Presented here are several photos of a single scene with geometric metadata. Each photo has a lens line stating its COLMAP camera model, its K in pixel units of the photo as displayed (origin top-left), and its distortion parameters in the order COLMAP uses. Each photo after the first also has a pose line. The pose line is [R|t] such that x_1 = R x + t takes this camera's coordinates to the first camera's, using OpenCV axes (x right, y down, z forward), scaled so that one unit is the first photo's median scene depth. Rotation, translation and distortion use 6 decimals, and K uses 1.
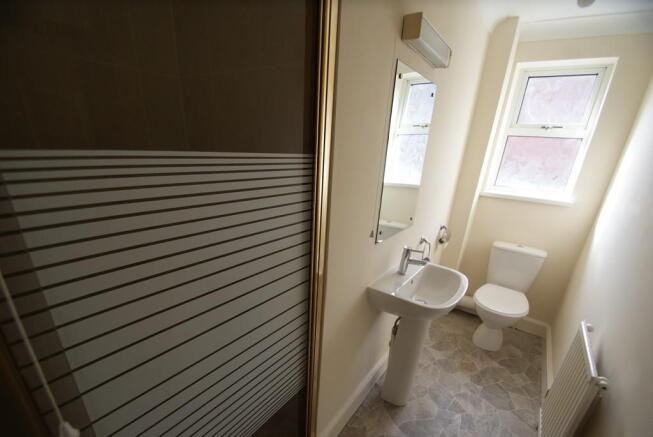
lens RADIAL K [[278.4, 0, 323.2], [0, 278.4, 249.2], [0, 0, 1]] dist [-0.020090, -0.000569]
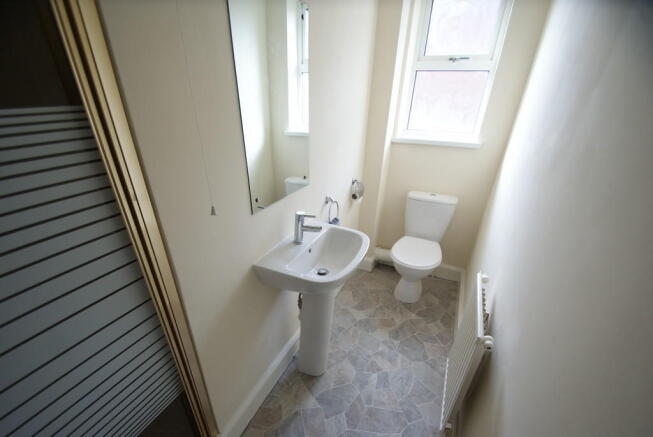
lens RADIAL K [[278.4, 0, 323.2], [0, 278.4, 249.2], [0, 0, 1]] dist [-0.020090, -0.000569]
pose [[0.980933, -0.125976, 0.147986, 0.196284], [0.100989, 0.980995, 0.165679, -0.025919], [-0.166045, -0.147575, 0.975013, 0.107691]]
